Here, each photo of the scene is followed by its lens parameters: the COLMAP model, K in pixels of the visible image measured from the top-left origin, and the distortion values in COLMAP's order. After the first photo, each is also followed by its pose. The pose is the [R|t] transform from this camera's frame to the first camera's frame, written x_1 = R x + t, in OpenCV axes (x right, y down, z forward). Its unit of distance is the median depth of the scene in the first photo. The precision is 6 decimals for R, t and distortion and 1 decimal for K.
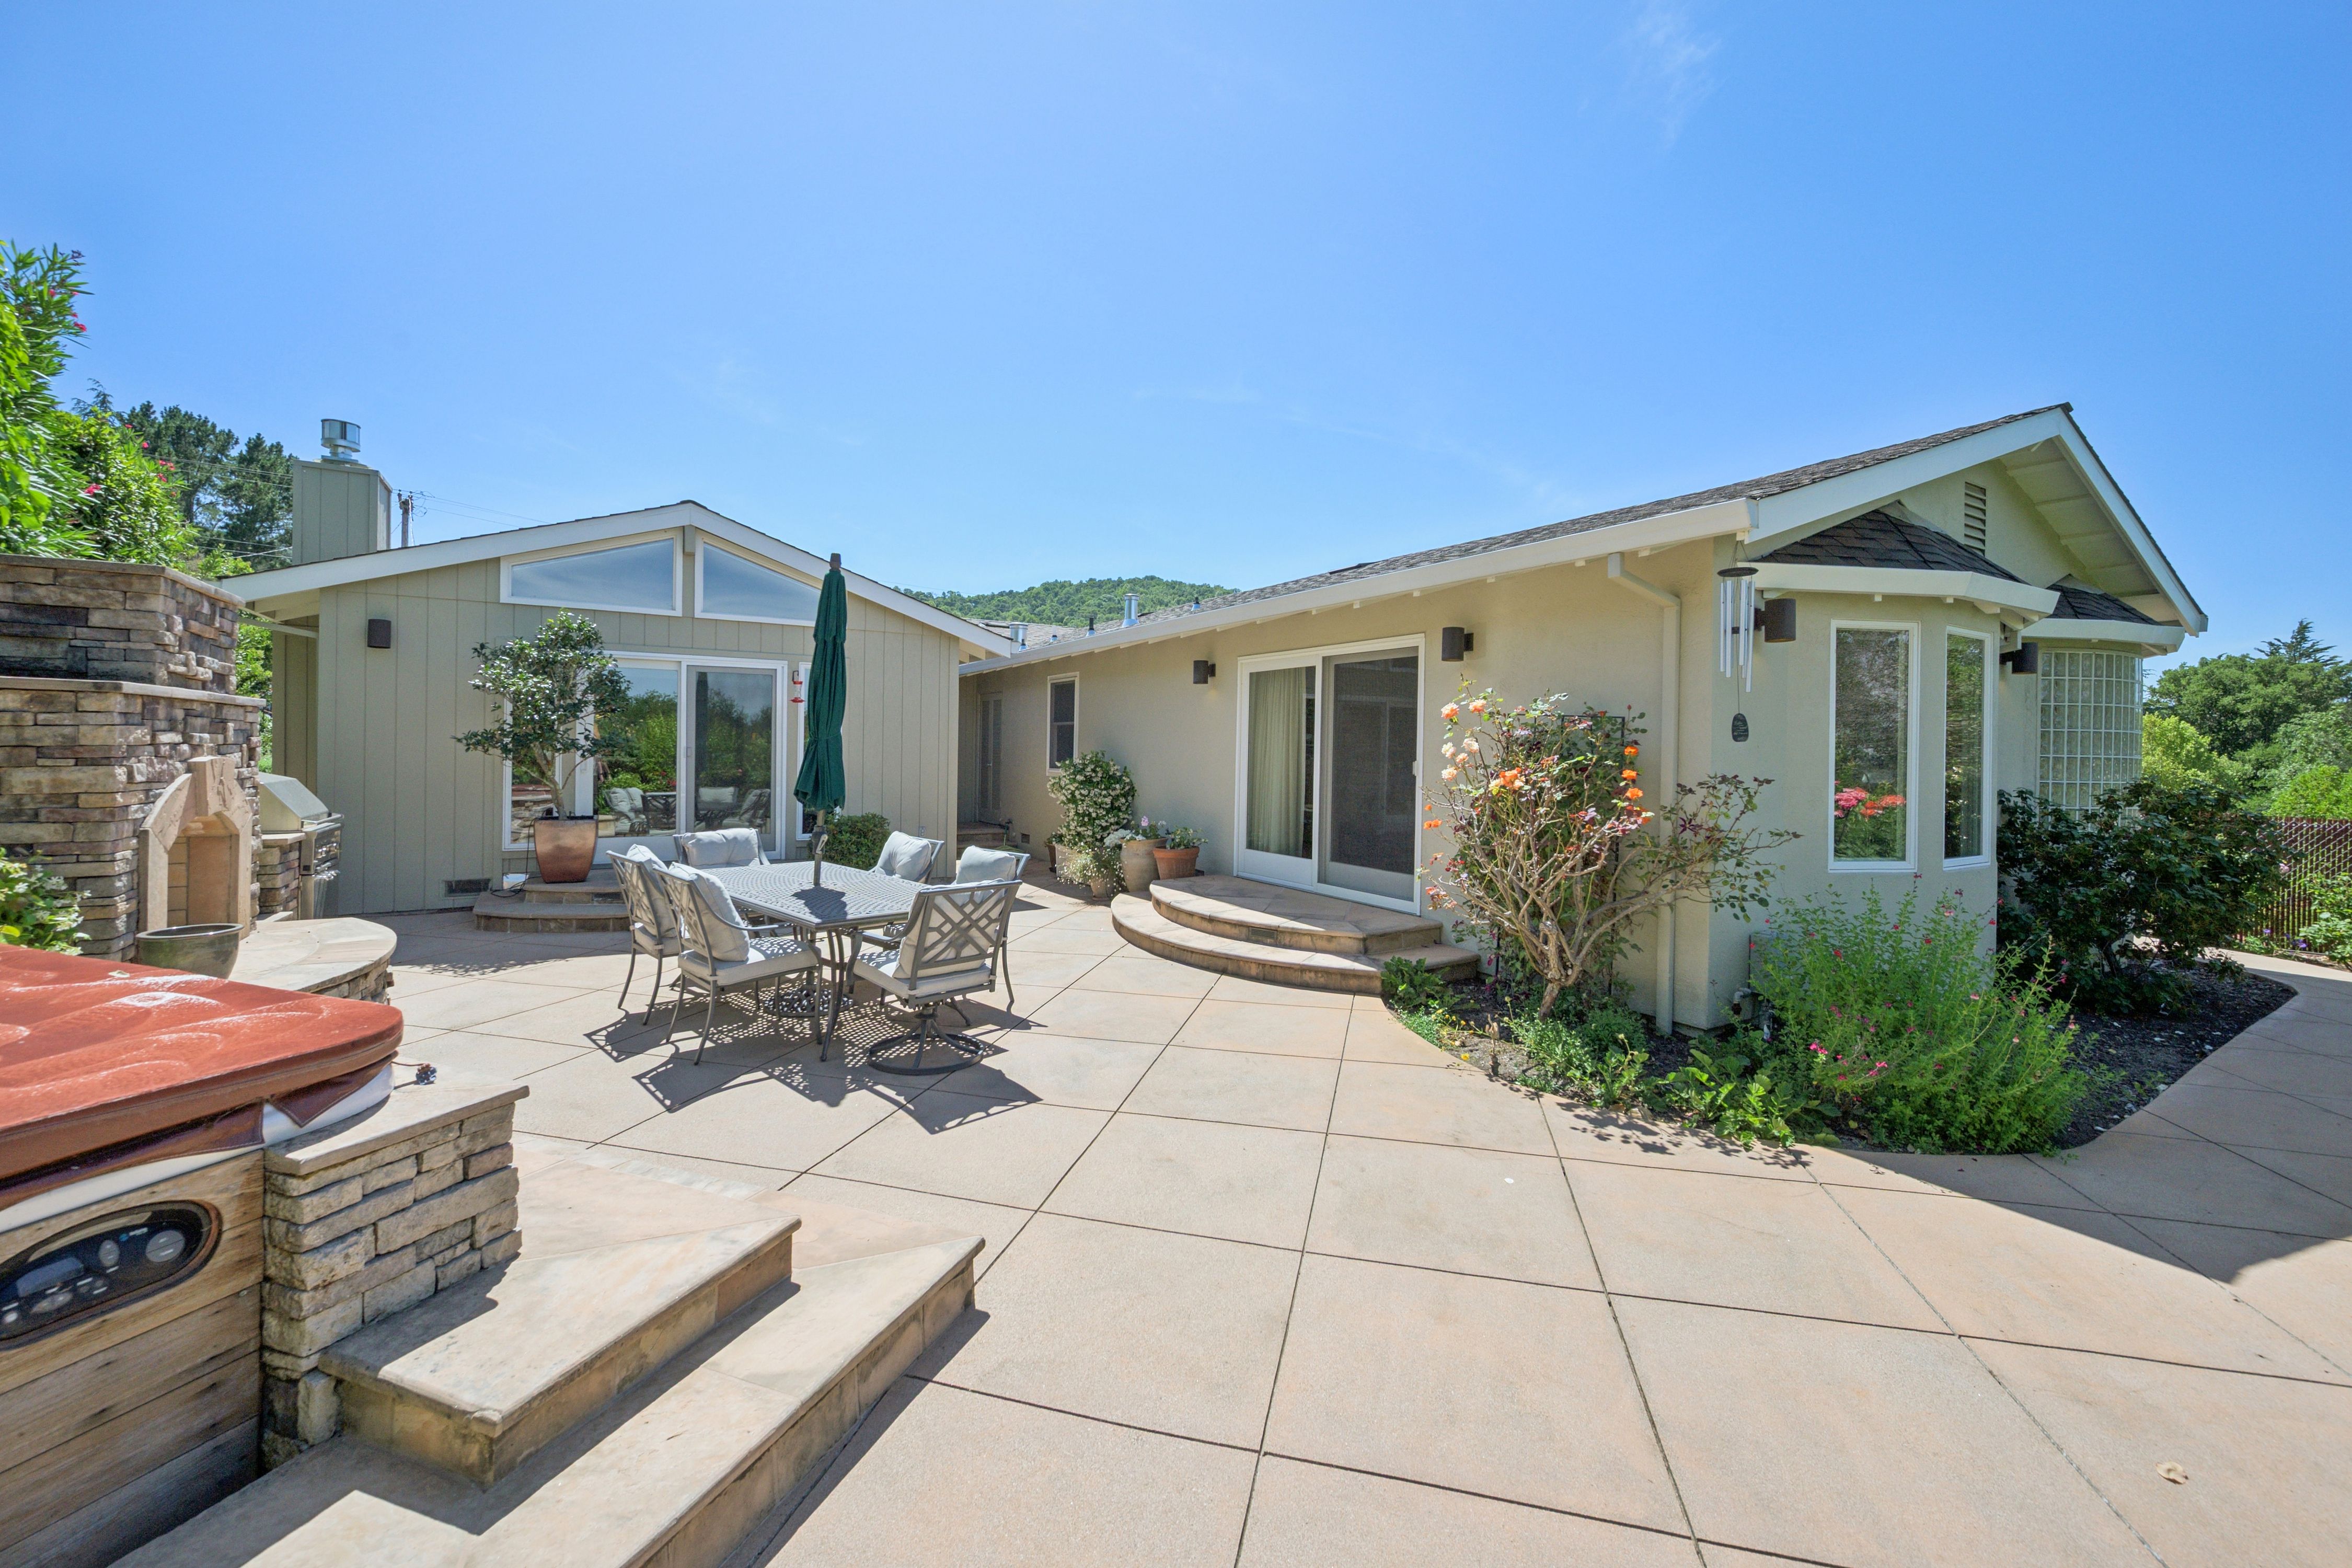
lens RADIAL K [[946.9, 0, 1169.8], [0, 946.9, 749.0], [0, 0, 1]] dist [0.000004, 0.000175]
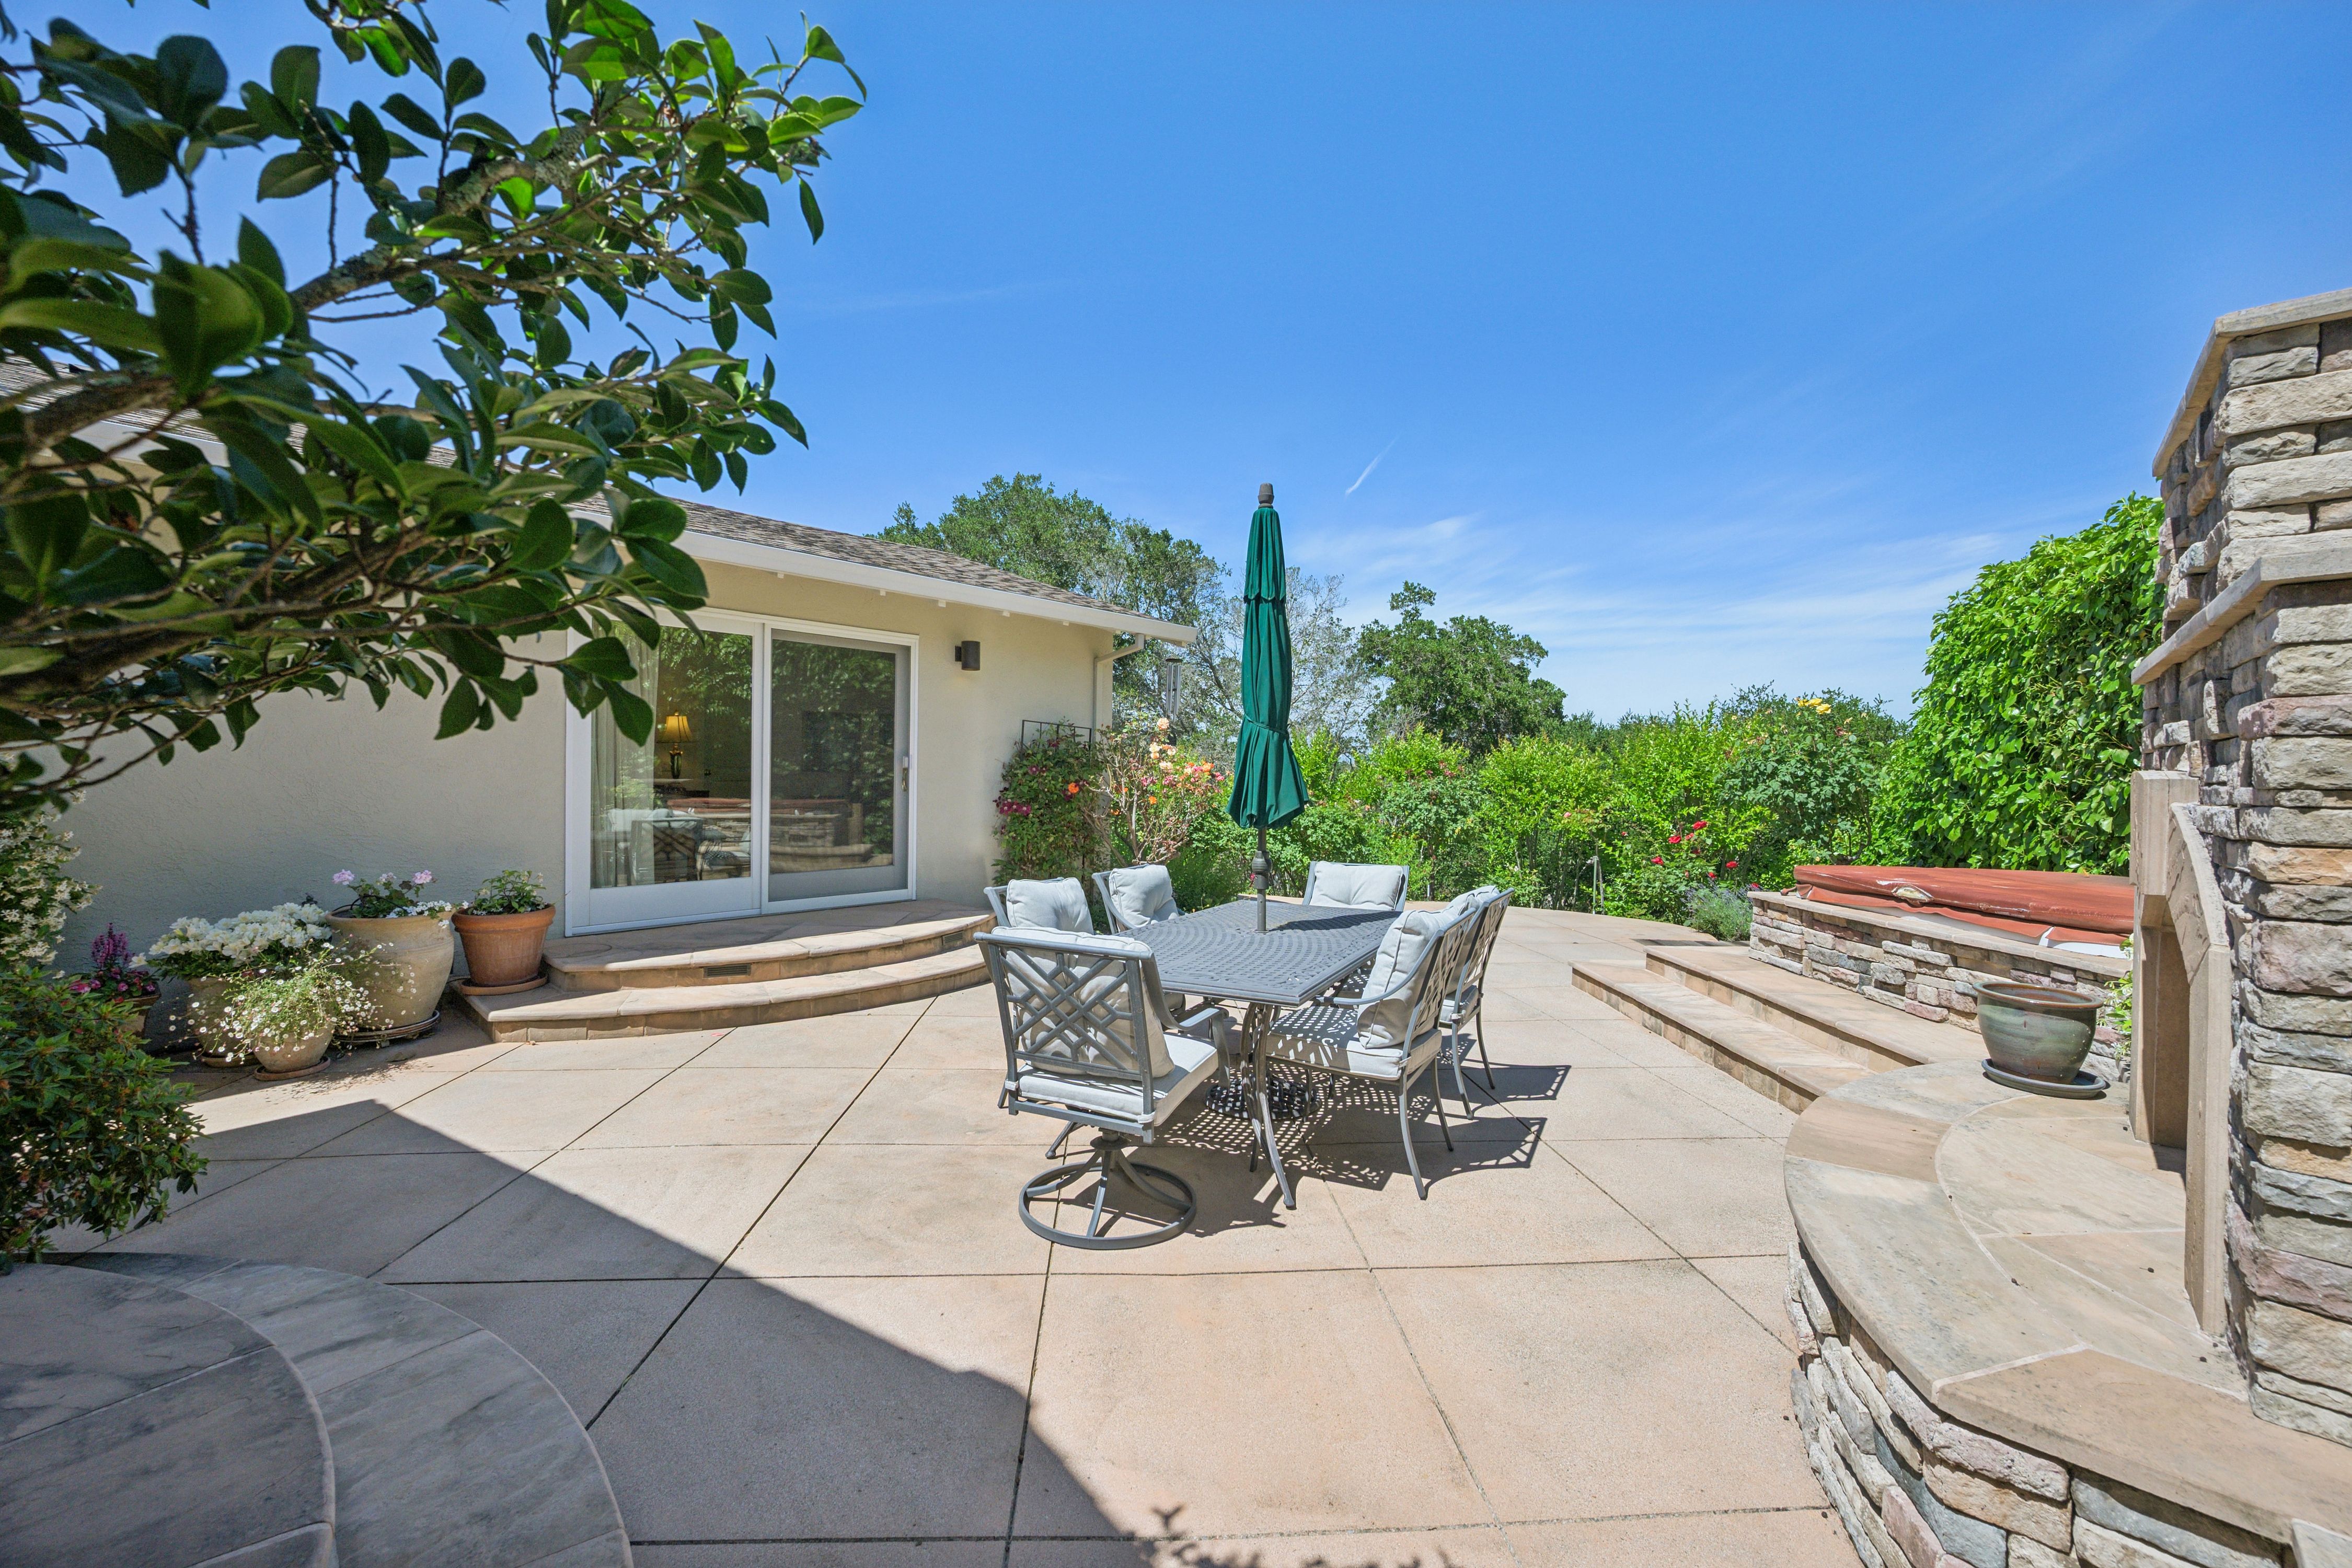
lens RADIAL K [[946.9, 0, 1181.7], [0, 946.9, 790.5], [0, 0, 1]] dist [0.000004, 0.000175]
pose [[-0.296118, -0.042125, 0.954222, -1.262218], [-0.021408, 0.999069, 0.037461, 0.008802], [-0.954911, -0.009335, -0.296744, 1.536561]]
